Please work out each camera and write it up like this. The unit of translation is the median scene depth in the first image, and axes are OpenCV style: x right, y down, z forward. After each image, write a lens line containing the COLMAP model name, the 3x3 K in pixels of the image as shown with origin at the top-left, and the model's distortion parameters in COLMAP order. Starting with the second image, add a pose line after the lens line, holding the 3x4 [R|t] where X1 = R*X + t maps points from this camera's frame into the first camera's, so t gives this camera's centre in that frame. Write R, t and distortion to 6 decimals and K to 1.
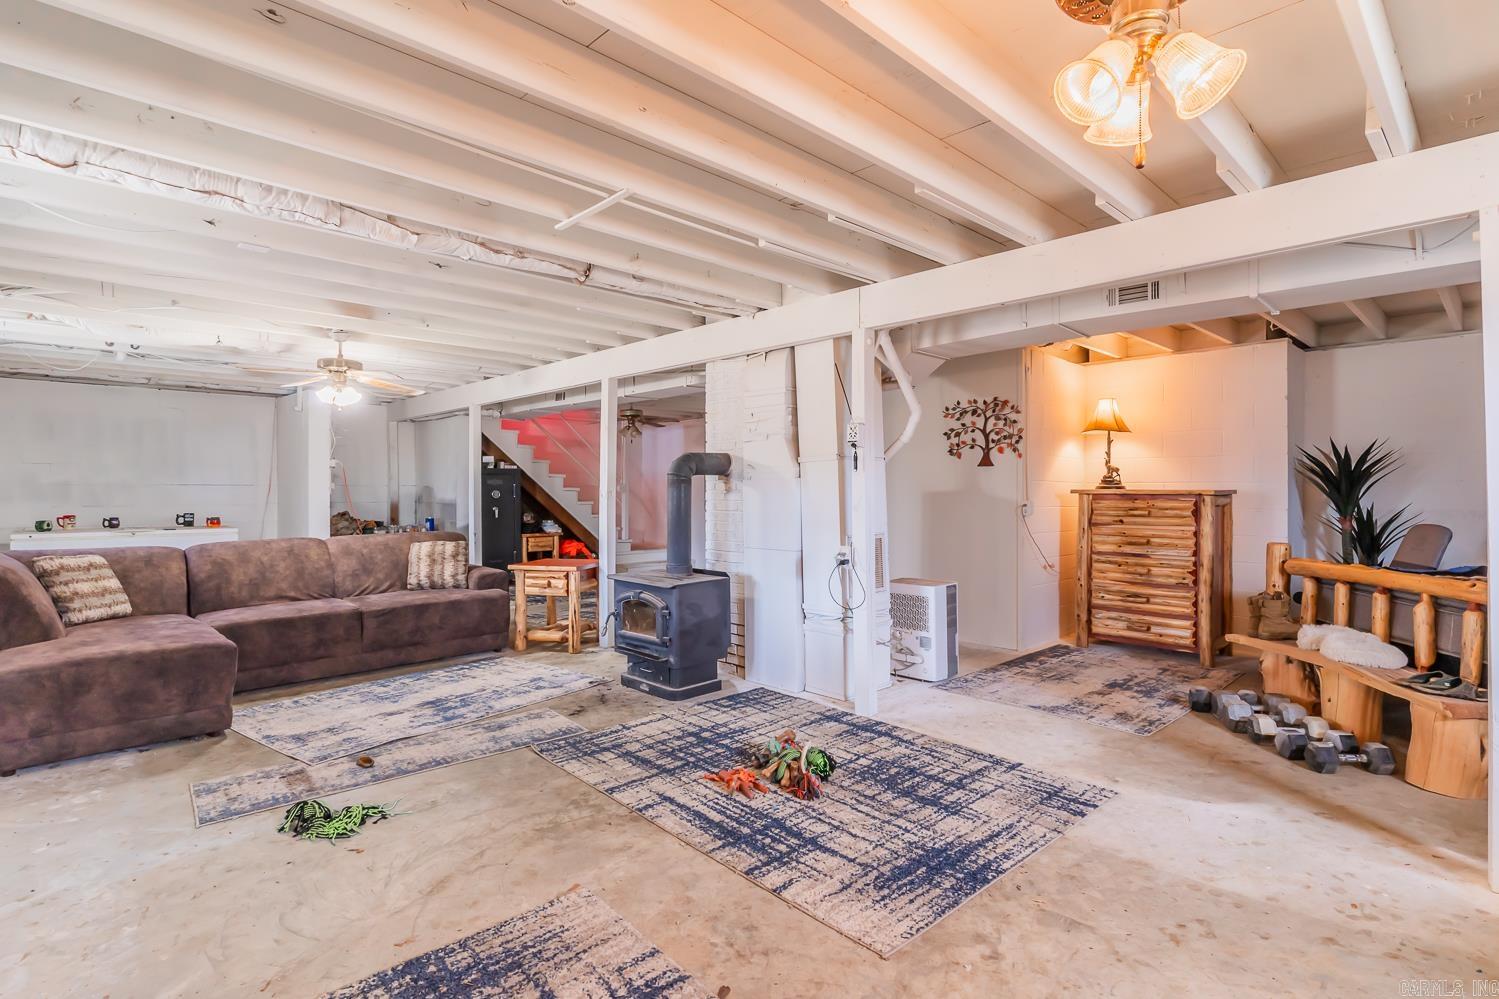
lens RADIAL K [[748.9, 0, 751.1], [0, 748.9, 487.7], [0, 0, 1]] dist [0.001343, -0.000075]
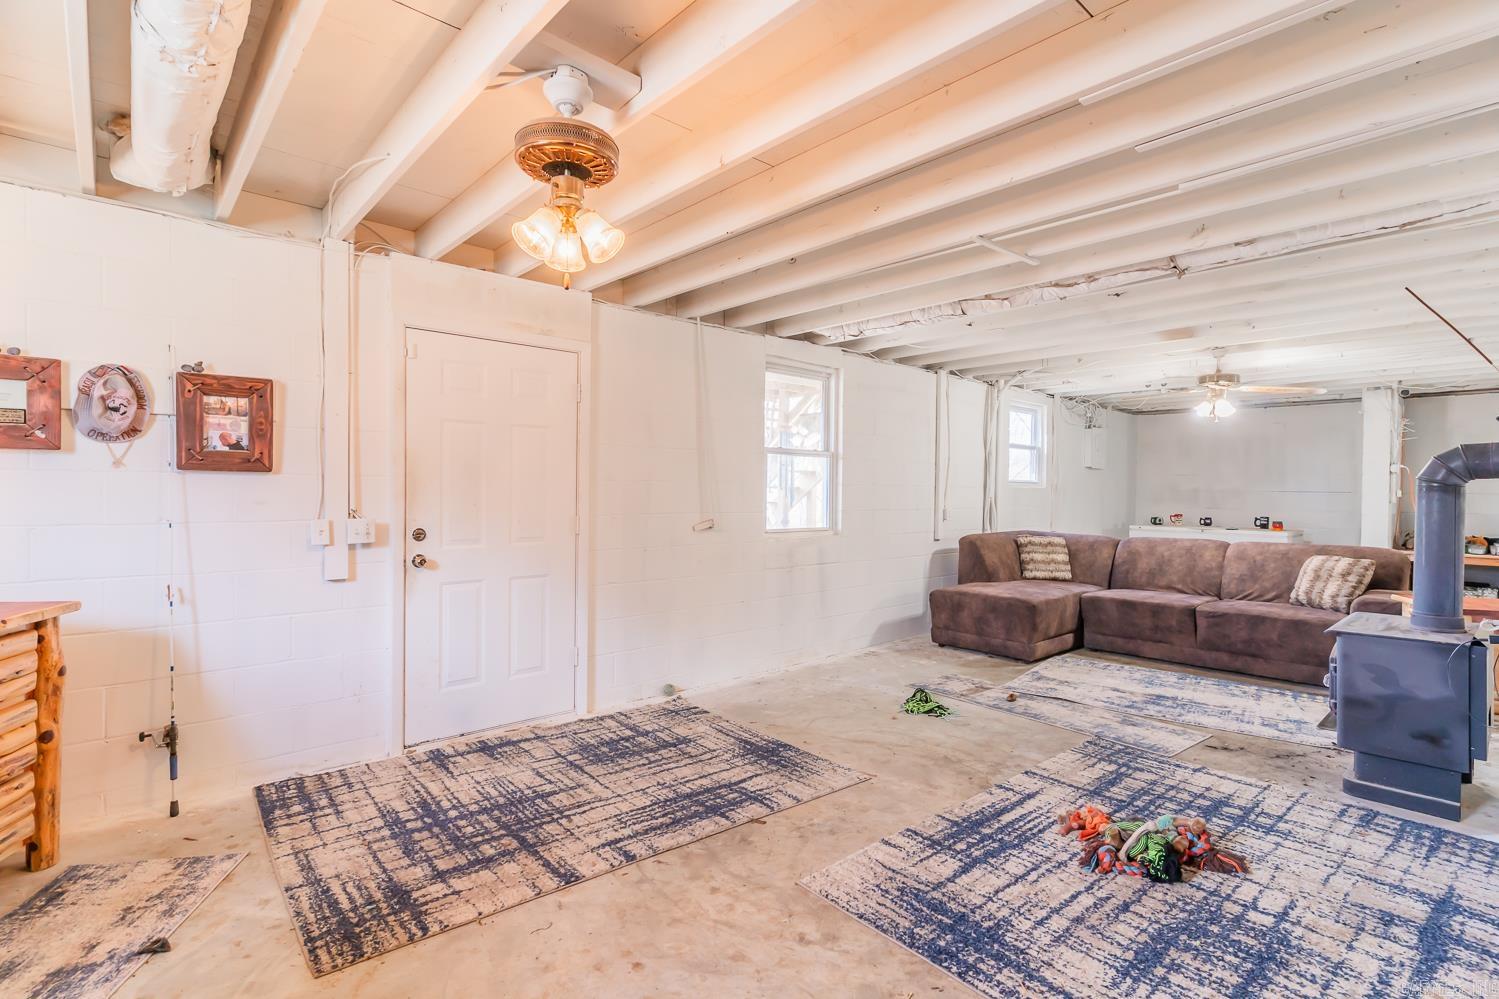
lens RADIAL K [[748.9, 0, 749.6], [0, 748.9, 498.5], [0, 0, 1]] dist [0.001343, -0.000075]
pose [[-0.060815, 0.013843, -0.998053, 0.742566], [-0.008680, 0.999859, 0.014397, -0.005346], [0.998111, 0.009538, -0.060686, 0.532043]]
